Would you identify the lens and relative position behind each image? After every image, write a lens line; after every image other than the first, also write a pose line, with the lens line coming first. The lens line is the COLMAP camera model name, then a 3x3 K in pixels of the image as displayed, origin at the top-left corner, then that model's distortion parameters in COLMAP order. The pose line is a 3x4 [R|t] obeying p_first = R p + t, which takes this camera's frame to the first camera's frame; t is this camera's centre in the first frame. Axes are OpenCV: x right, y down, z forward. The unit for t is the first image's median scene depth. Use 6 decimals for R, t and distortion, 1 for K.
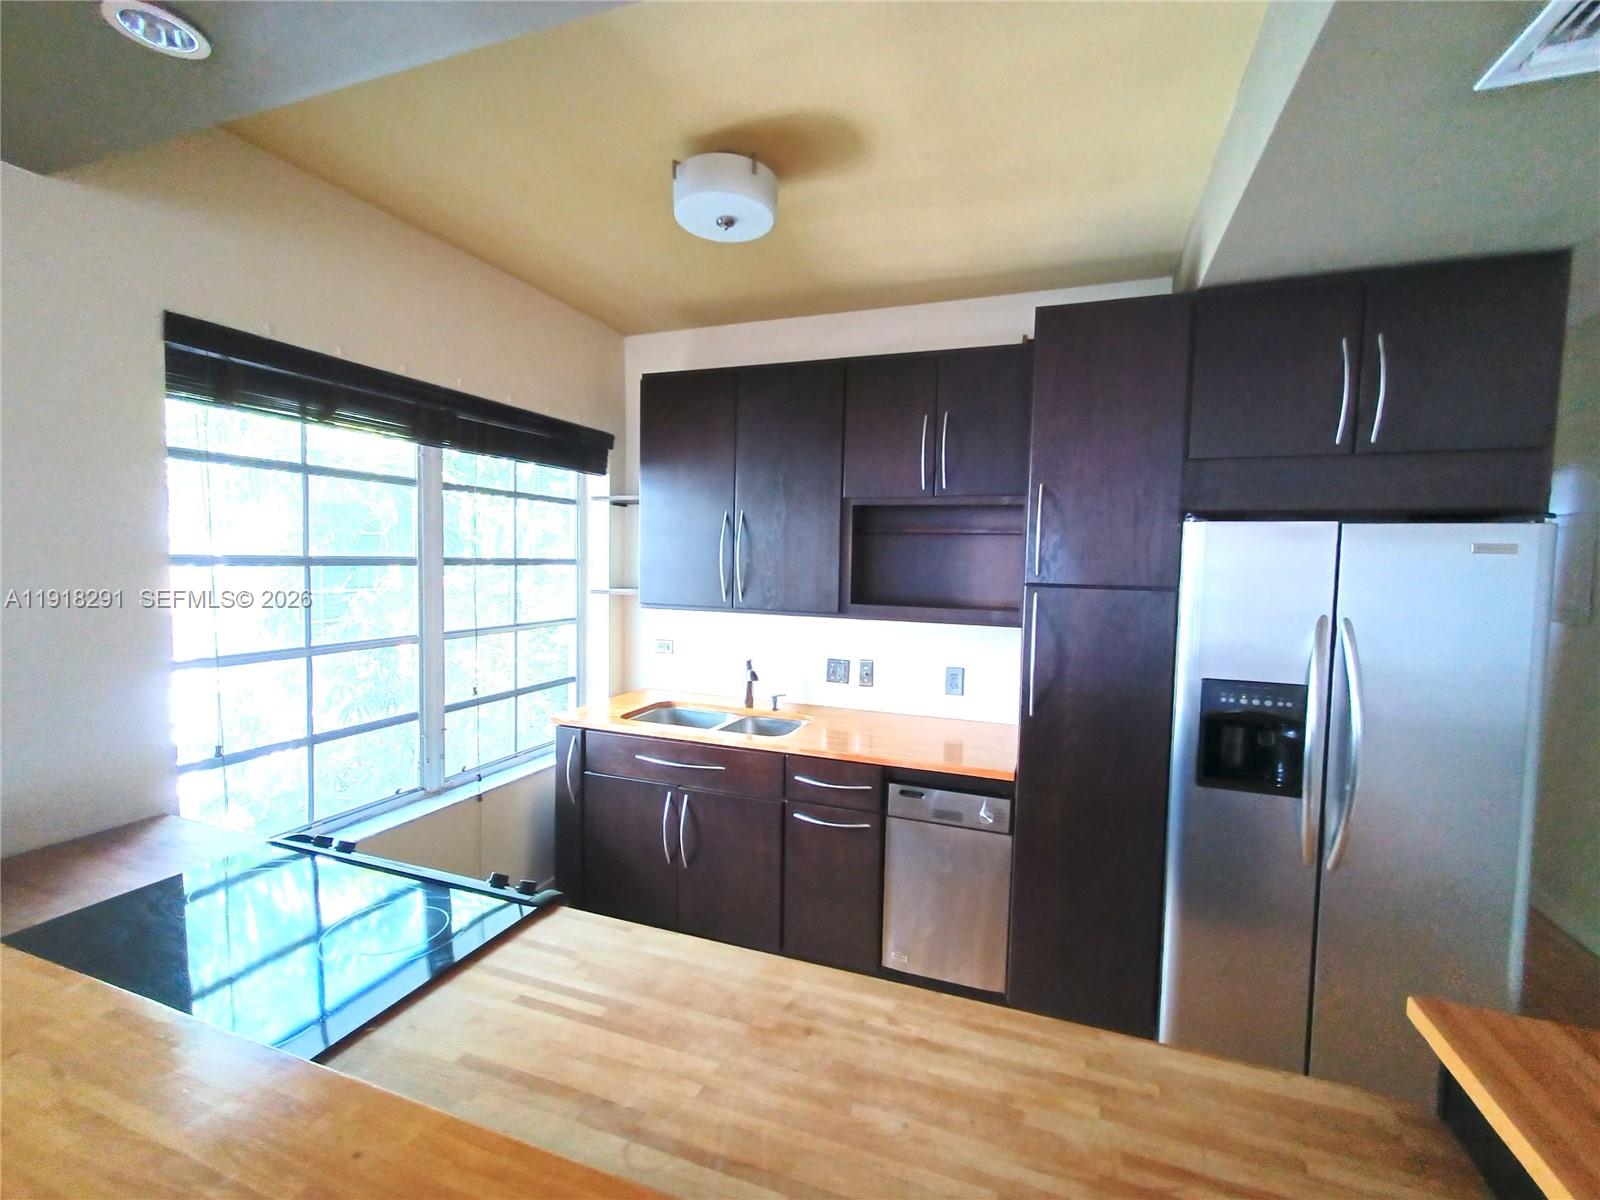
lens RADIAL K [[720.0, 0, 800.0], [0, 720.0, 600.0], [0, 0, 1]] dist [-0.002361, 0.012939]
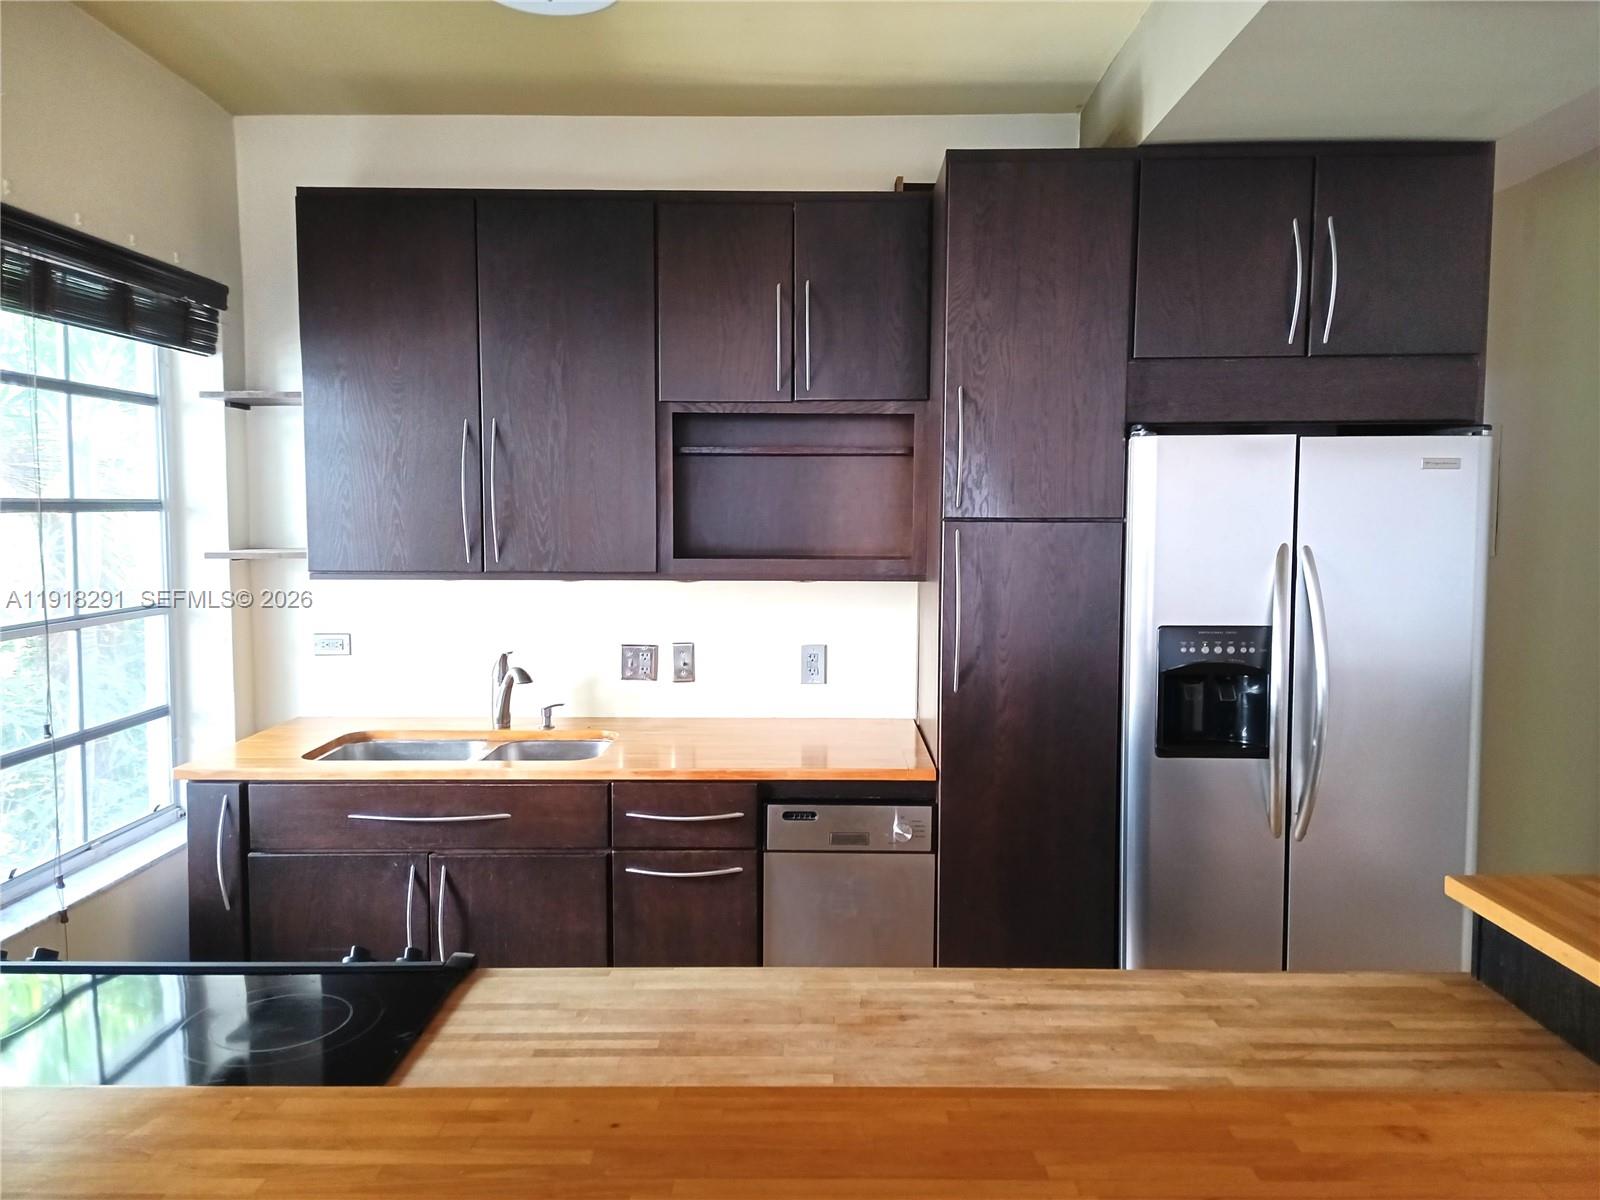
lens RADIAL K [[1227.8, 0, 800.0], [0, 1227.8, 600.0], [0, 0, 1]] dist [0.068333, -0.006788]
pose [[0.939185, -0.044489, 0.340516, -0.261325], [0.037552, 0.998932, 0.026938, 0.021450], [-0.341351, -0.012513, 0.939853, -0.158198]]
